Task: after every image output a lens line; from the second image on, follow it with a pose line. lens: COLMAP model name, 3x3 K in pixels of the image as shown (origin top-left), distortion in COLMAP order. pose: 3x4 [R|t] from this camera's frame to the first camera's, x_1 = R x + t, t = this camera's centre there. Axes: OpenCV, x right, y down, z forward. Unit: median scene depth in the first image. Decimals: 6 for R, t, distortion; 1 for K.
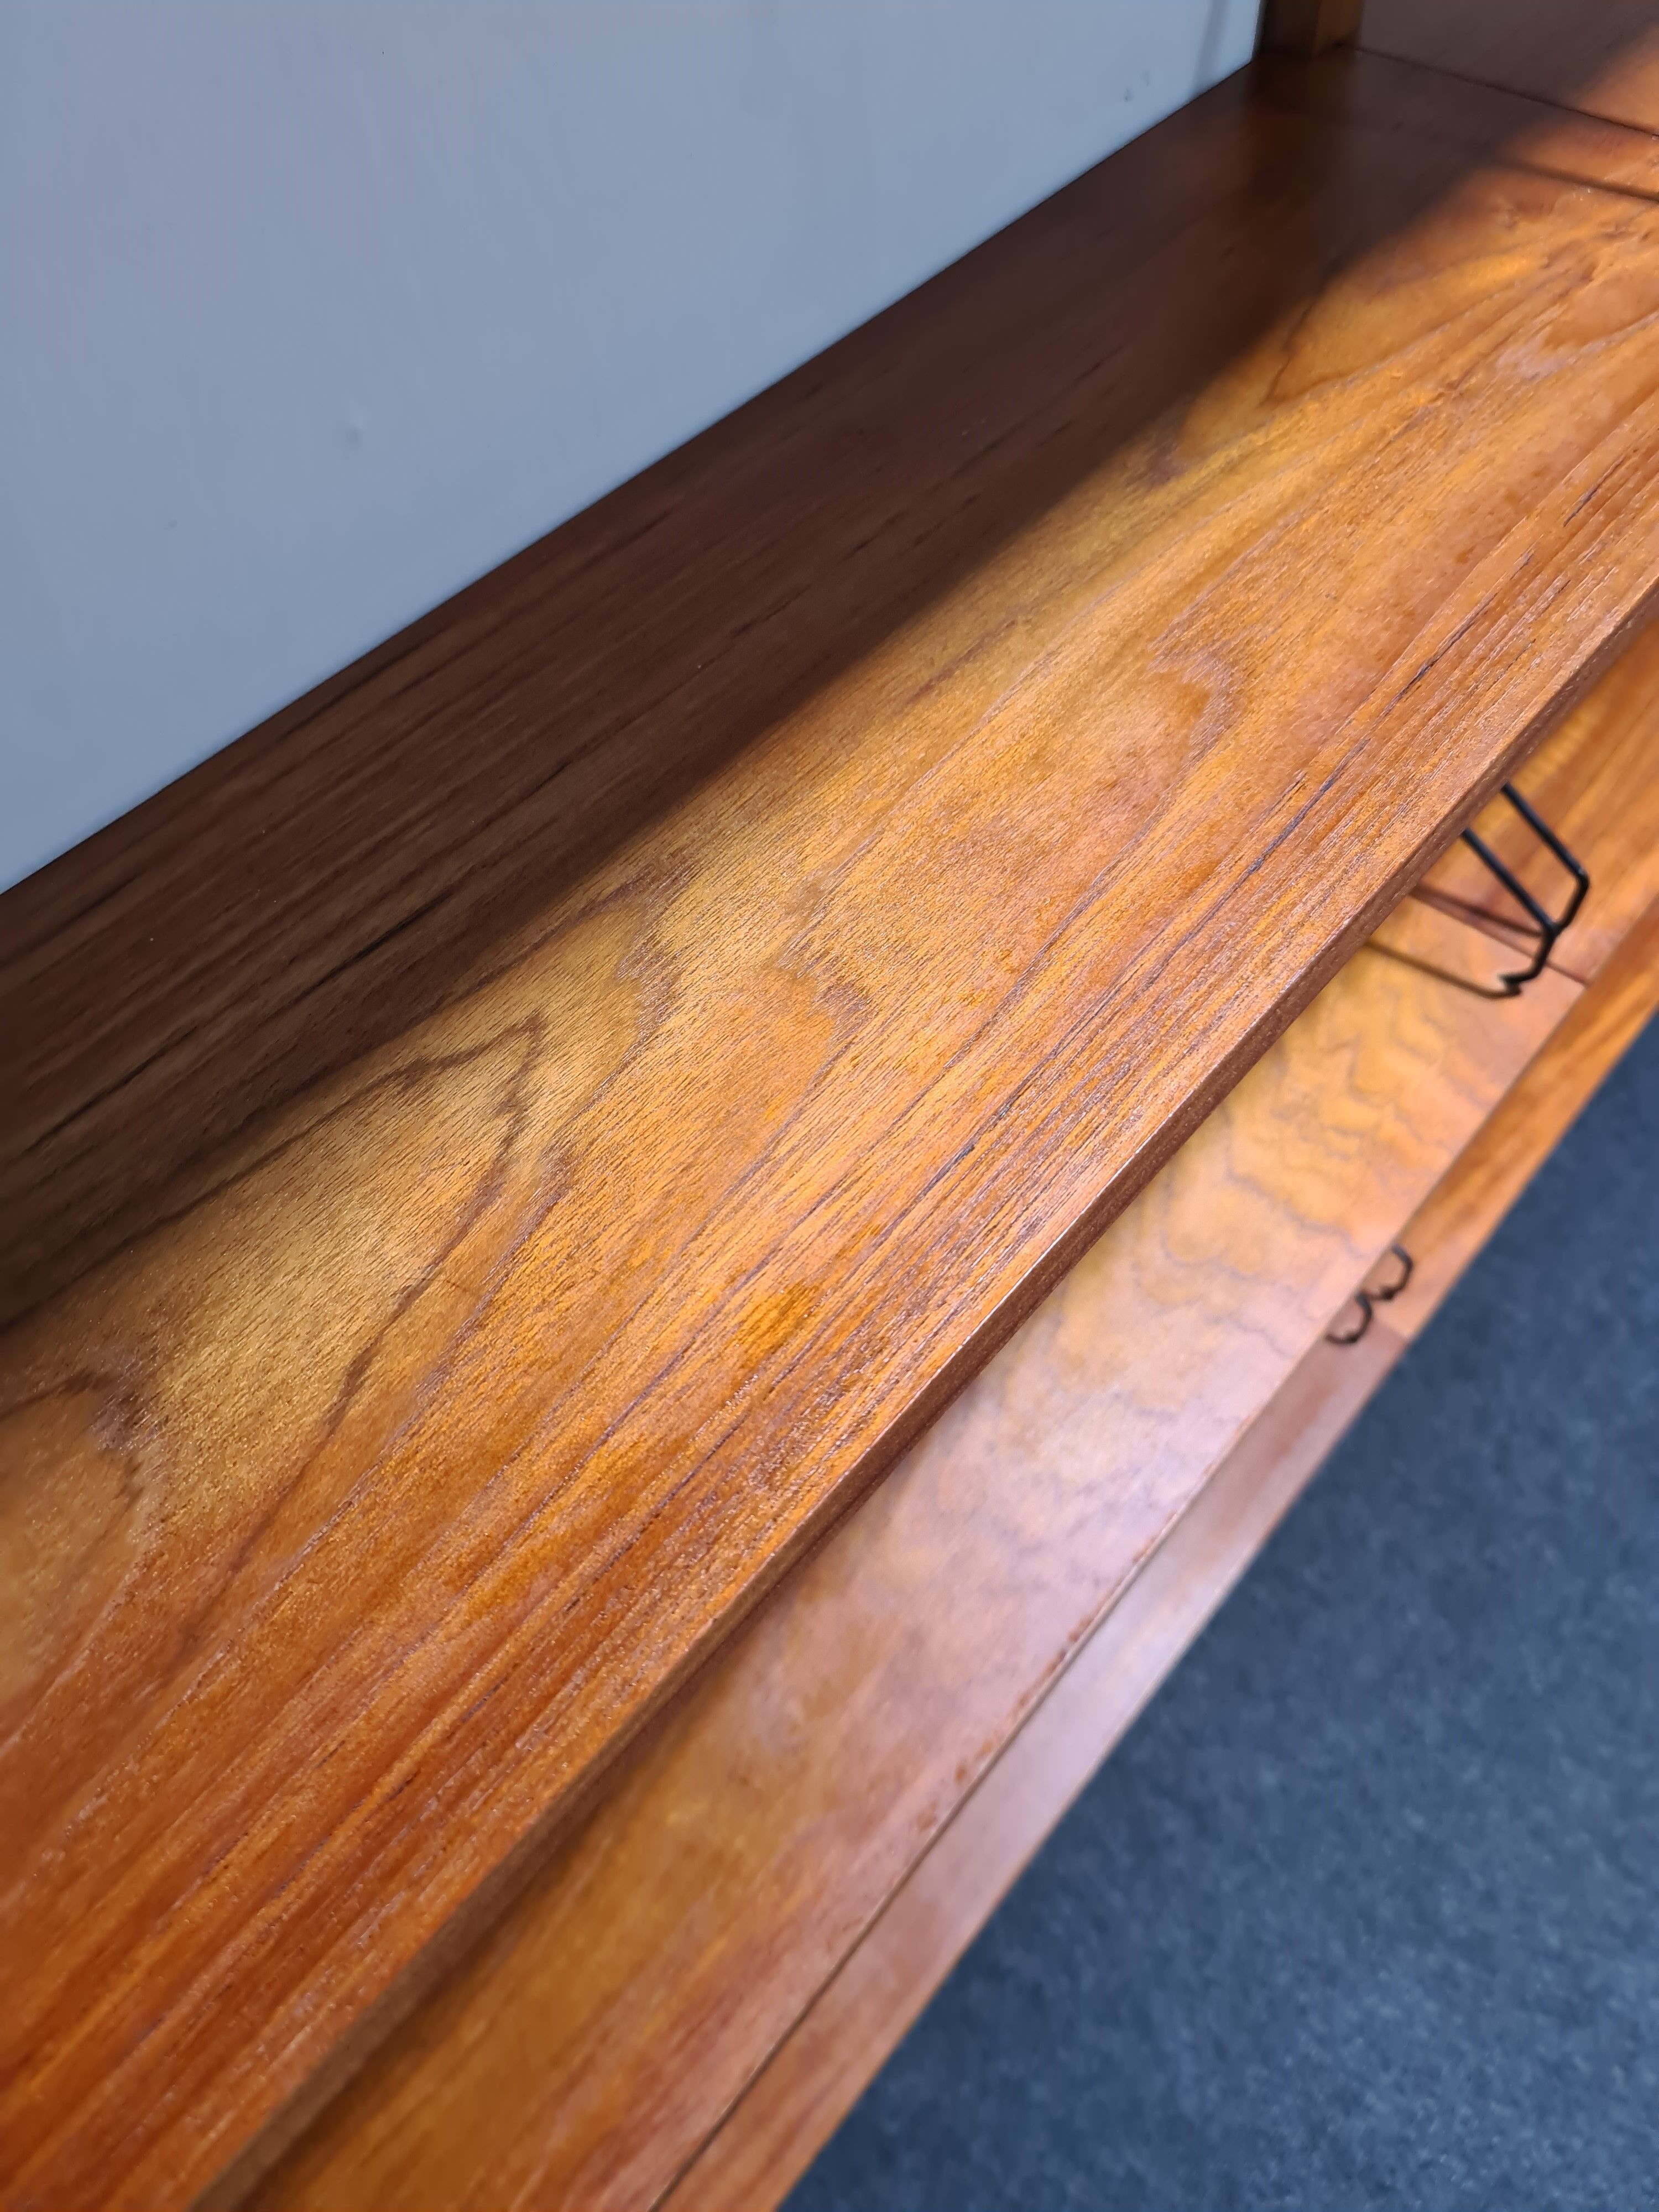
lens RADIAL K [[1618.4, 0, 795.1], [0, 1618.4, 982.2], [0, 0, 1]] dist [0.057284, -0.064020]
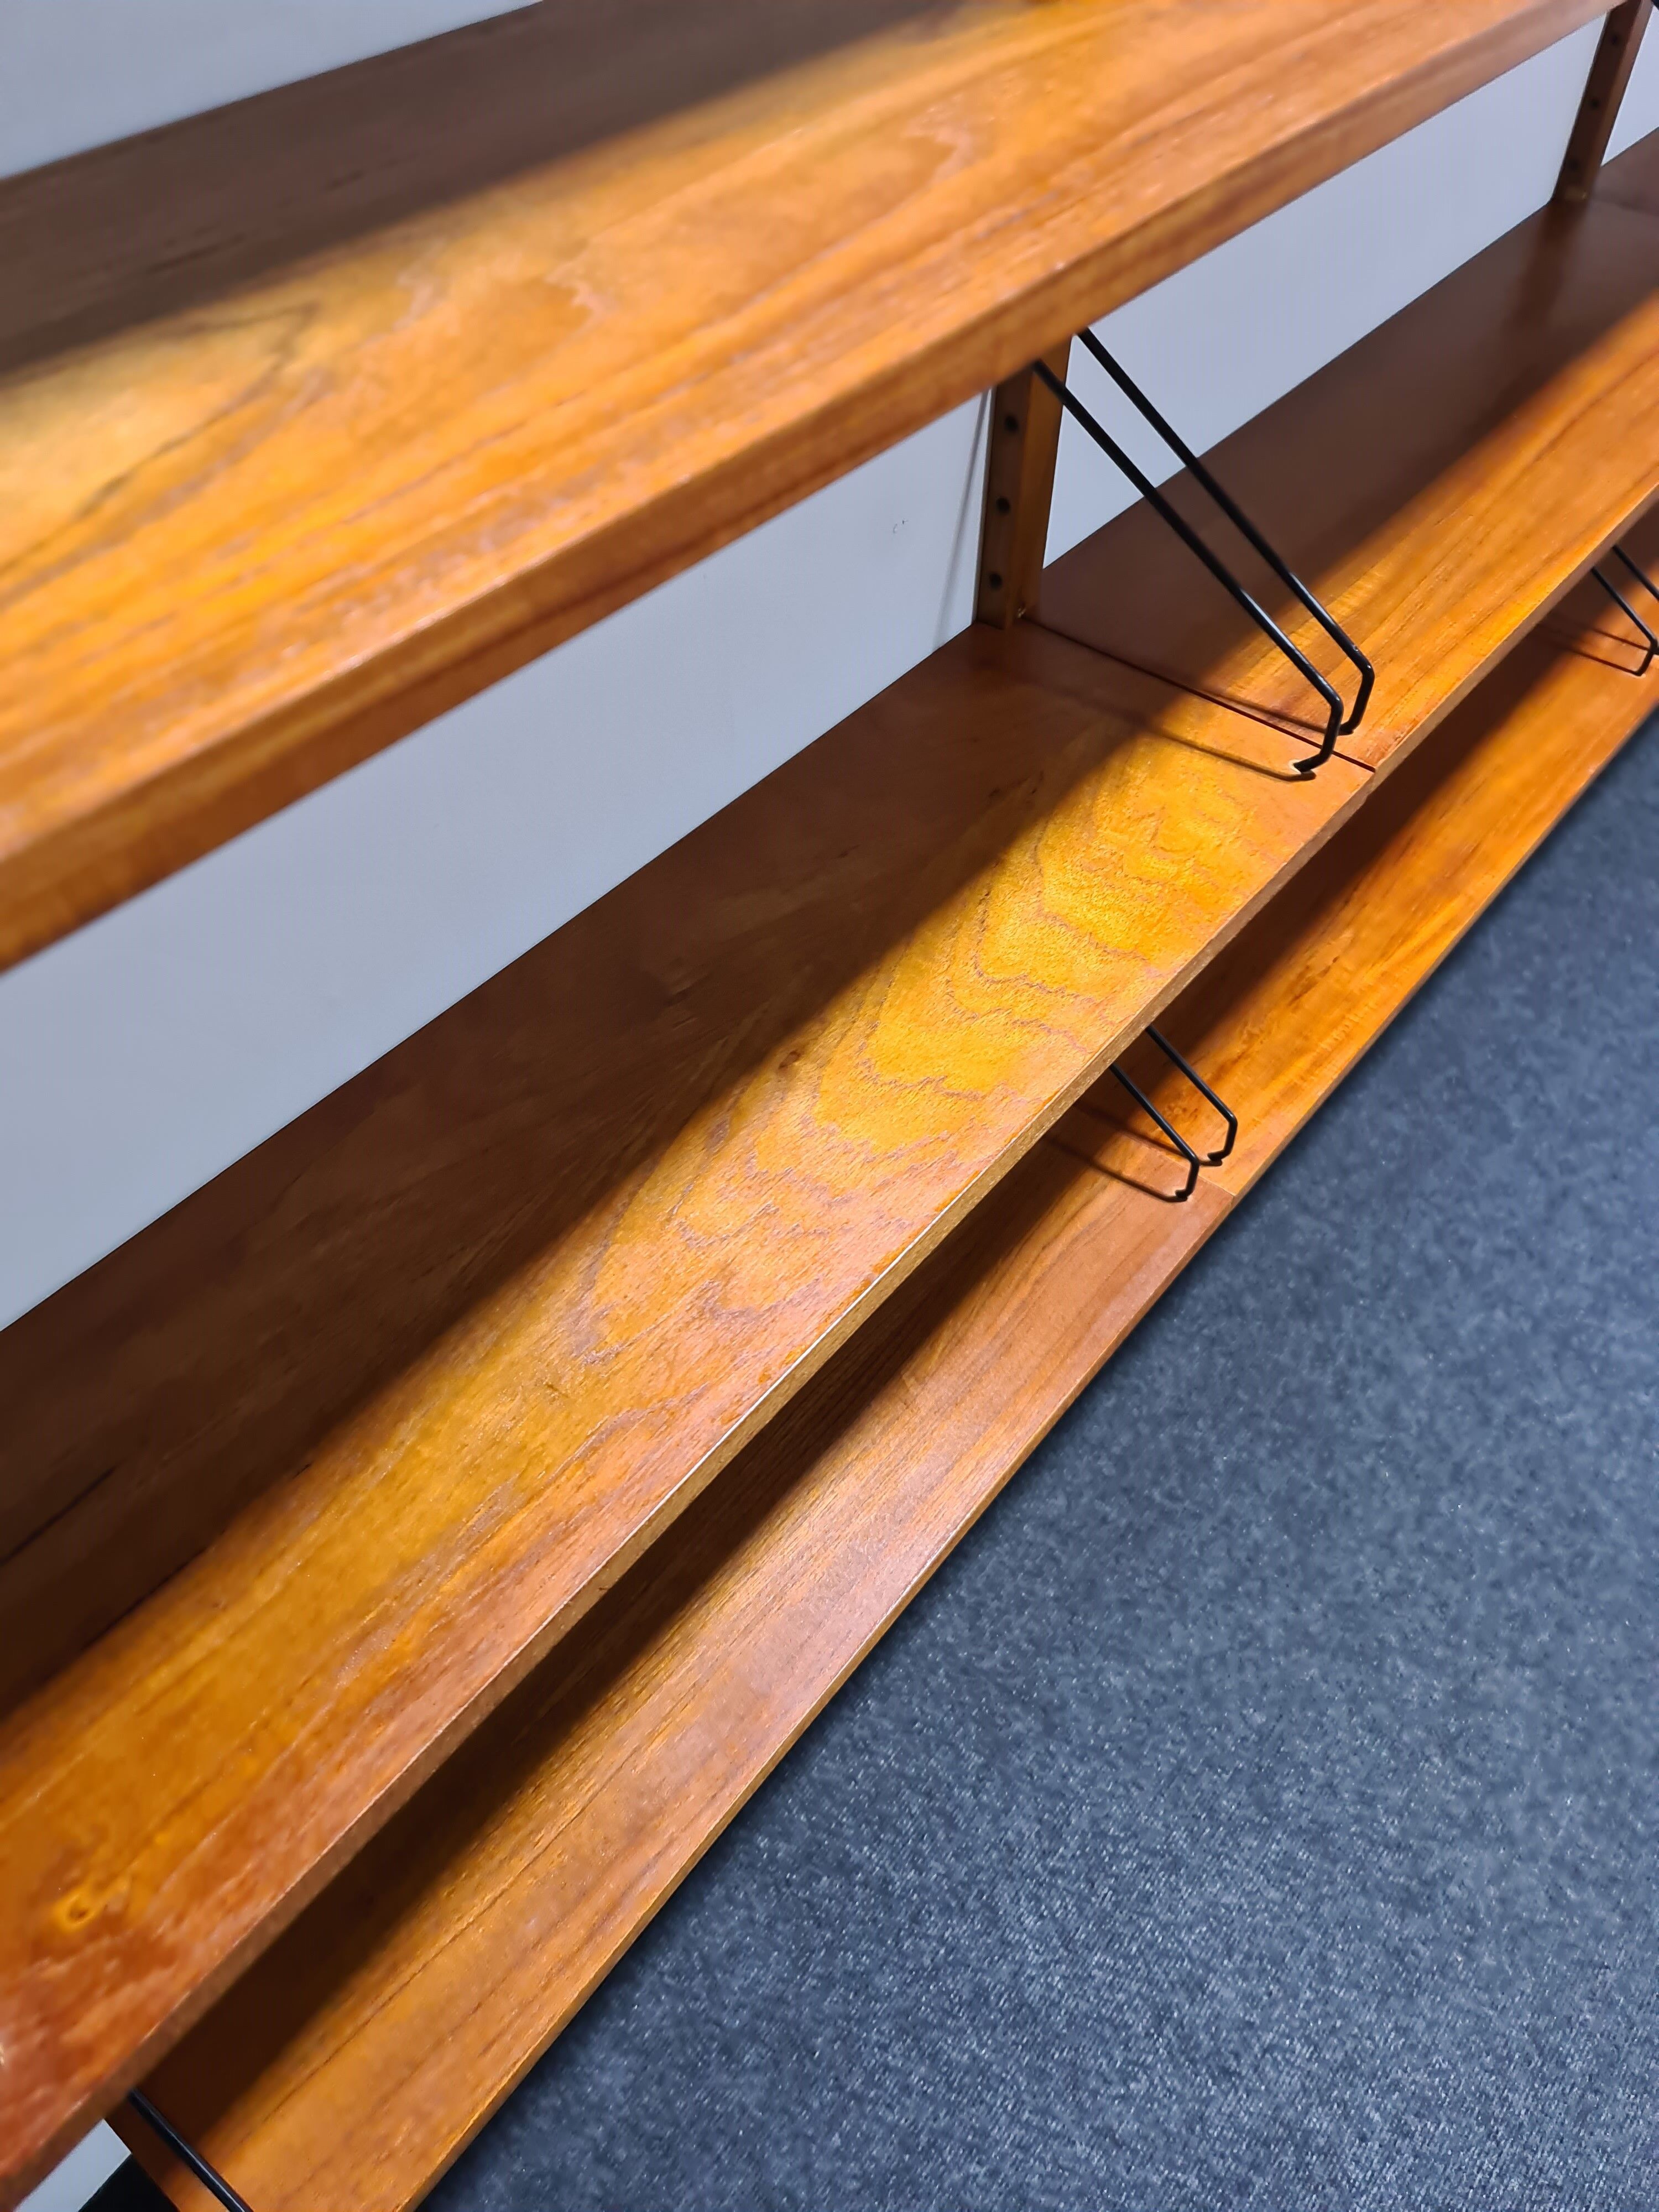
lens RADIAL K [[1618.4, 0, 818.7], [0, 1618.4, 1094.5], [0, 0, 1]] dist [0.057284, -0.064020]
pose [[0.997811, 0.012110, 0.065009, 0.038096], [-0.007011, 0.996921, -0.078100, 0.217272], [-0.065755, 0.077473, 0.994824, -0.021265]]
